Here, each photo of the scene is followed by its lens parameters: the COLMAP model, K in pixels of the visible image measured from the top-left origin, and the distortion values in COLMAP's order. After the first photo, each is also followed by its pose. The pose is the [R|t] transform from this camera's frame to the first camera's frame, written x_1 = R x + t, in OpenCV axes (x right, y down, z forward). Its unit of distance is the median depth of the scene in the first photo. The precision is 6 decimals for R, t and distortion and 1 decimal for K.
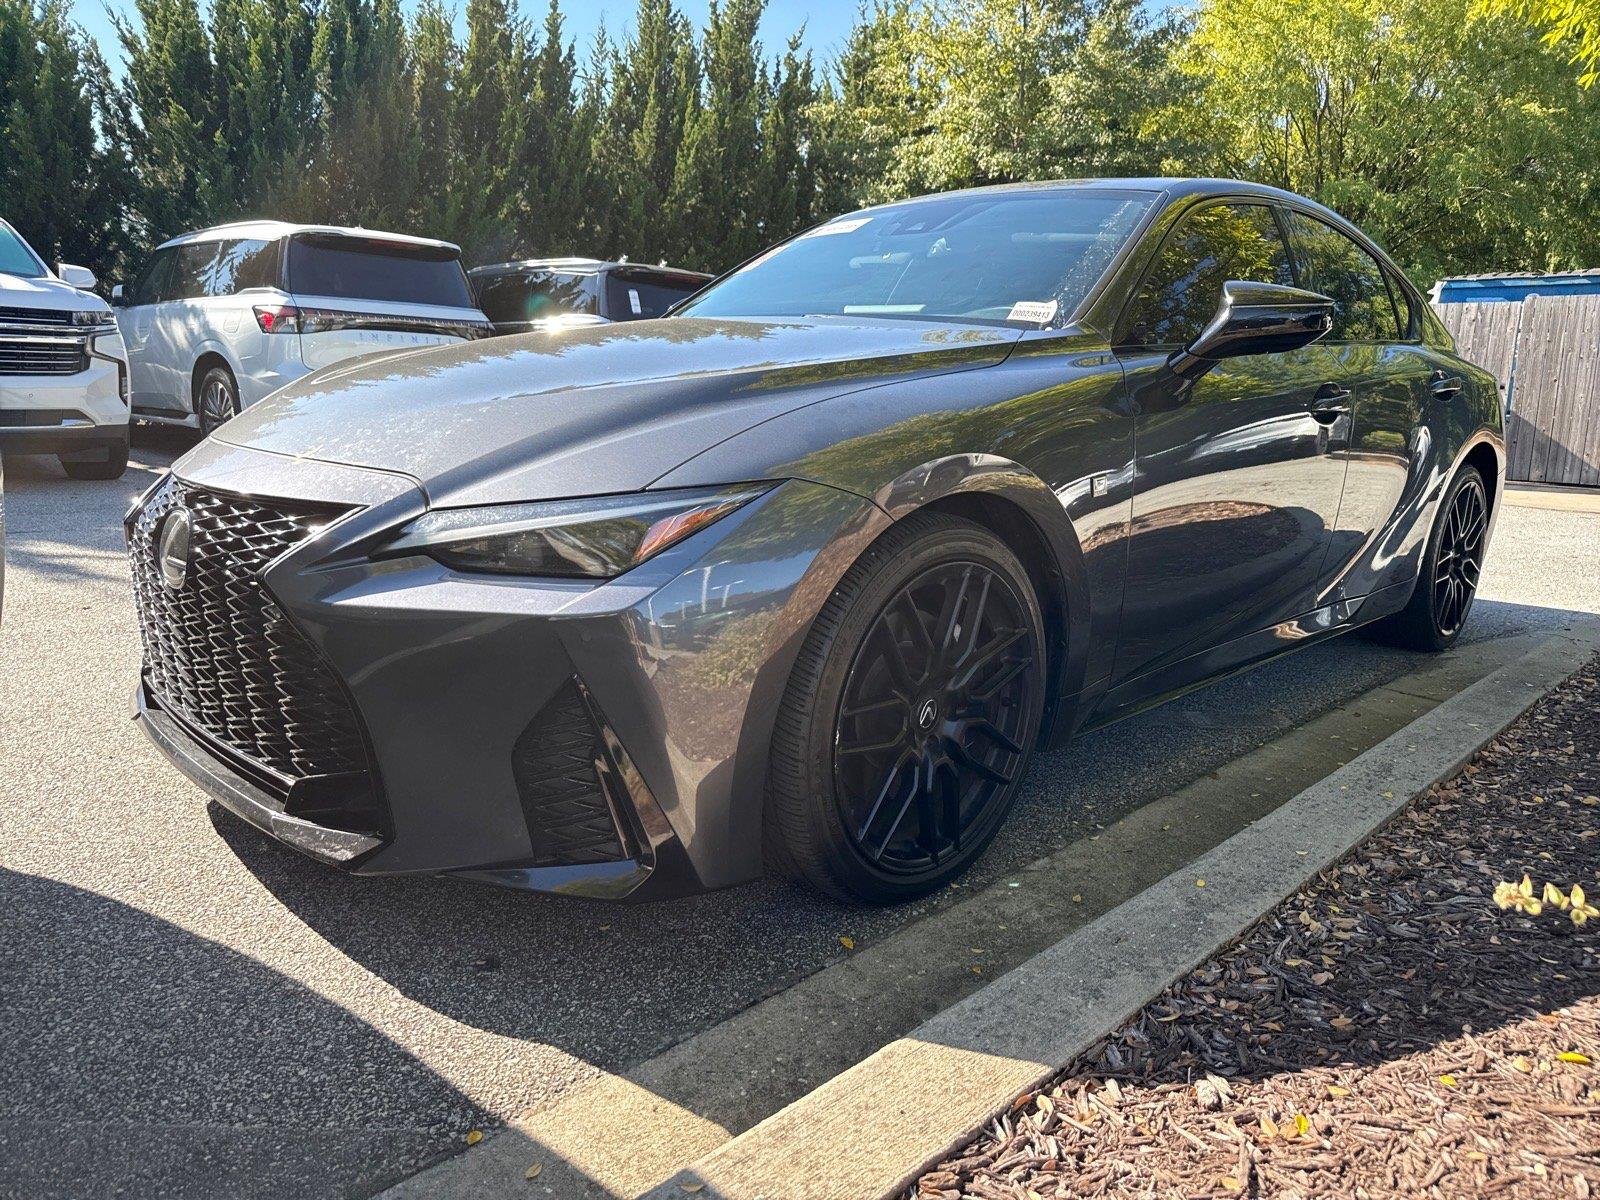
lens RADIAL K [[1131.2, 0, 797.5], [0, 1131.2, 609.6], [0, 0, 1]] dist [0.010264, -0.016102]
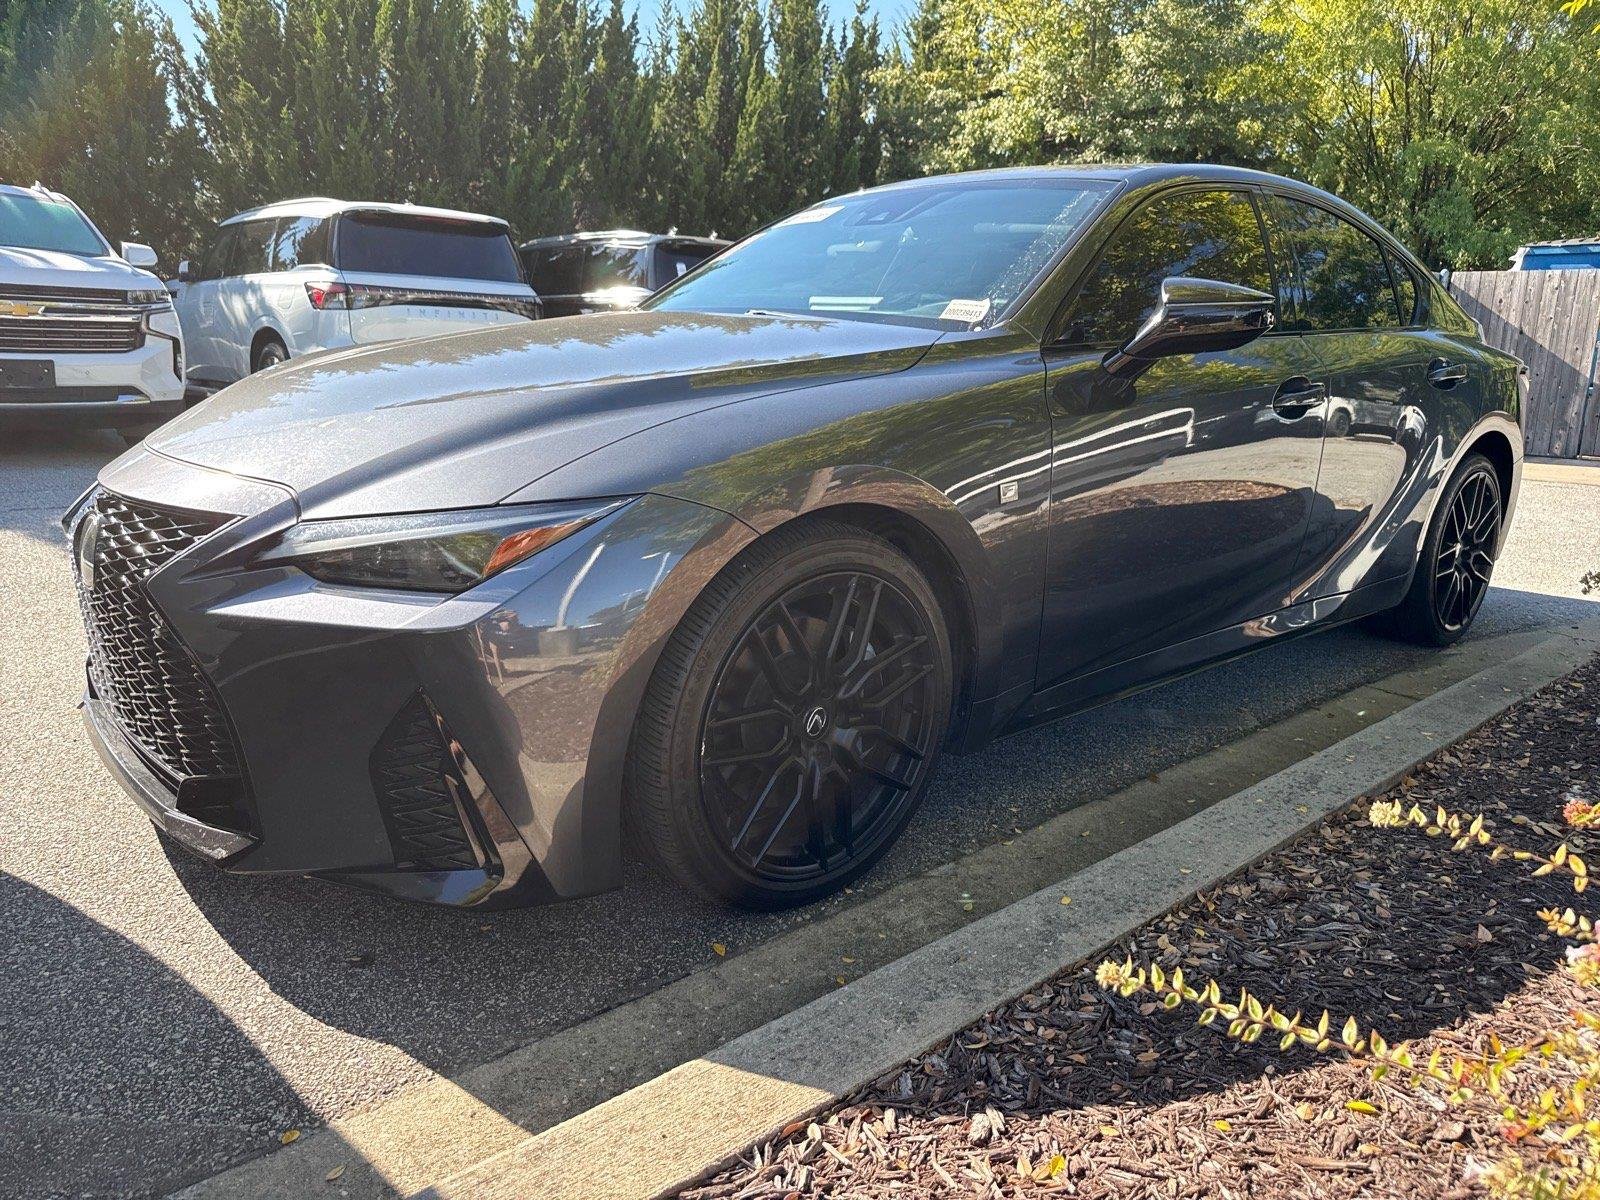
lens RADIAL K [[1131.2, 0, 810.3], [0, 1131.2, 600.1], [0, 0, 1]] dist [0.010264, -0.016102]
pose [[0.998029, 0.012465, -0.061498, 0.138448], [-0.011090, 0.999682, 0.022648, -0.031219], [0.061761, -0.021922, 0.997850, 0.000837]]
